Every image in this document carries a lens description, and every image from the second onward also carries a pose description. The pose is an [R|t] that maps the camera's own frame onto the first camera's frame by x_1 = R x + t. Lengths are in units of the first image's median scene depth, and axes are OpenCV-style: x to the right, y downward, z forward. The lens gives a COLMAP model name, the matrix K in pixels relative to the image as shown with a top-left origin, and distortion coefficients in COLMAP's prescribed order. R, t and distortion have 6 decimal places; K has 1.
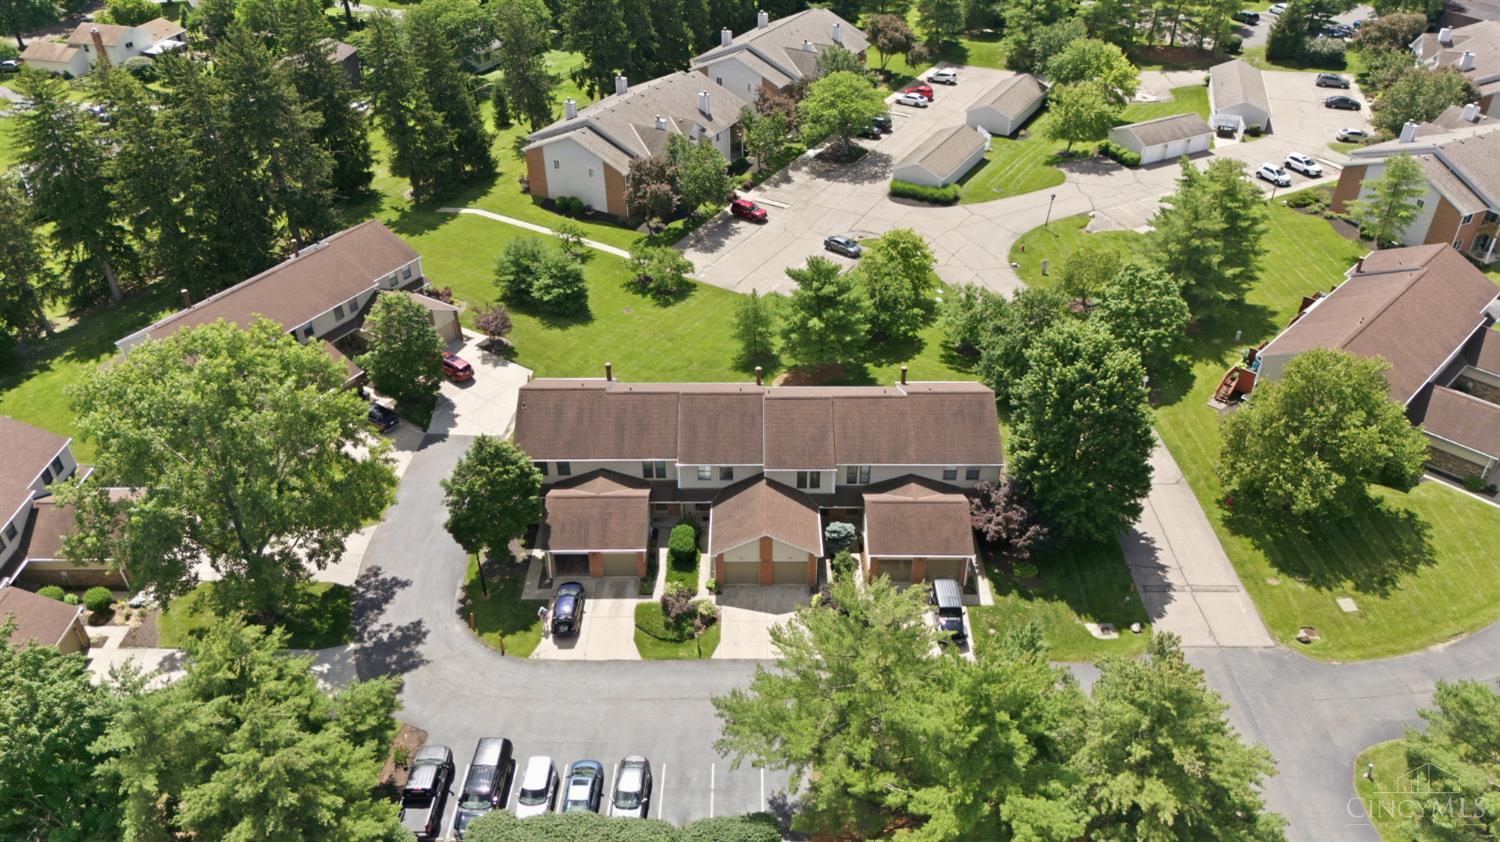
lens RADIAL K [[1109.8, 0, 750.0], [0, 1109.8, 421.0], [0, 0, 1]] dist [0.059758, -0.001164]
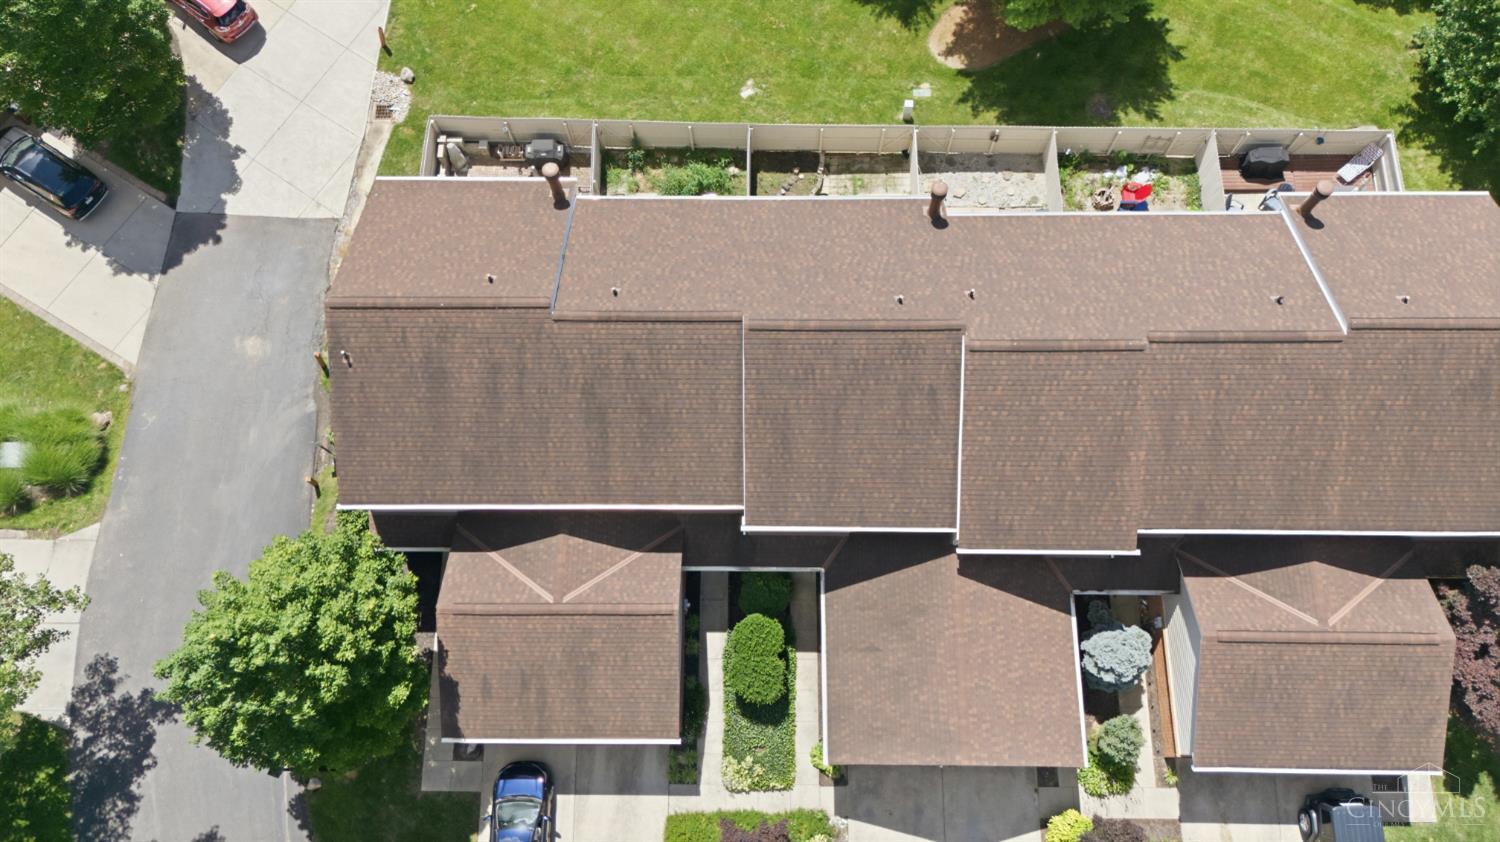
lens RADIAL K [[1050.1, 0, 750.0], [0, 1050.1, 421.0], [0, 0, 1]] dist [0.152936, -0.189363]
pose [[0.999963, 0.003261, -0.007937, -0.060995], [0.002355, 0.785184, 0.619258, -0.233496], [0.008252, -0.619254, 0.785147, 0.717704]]
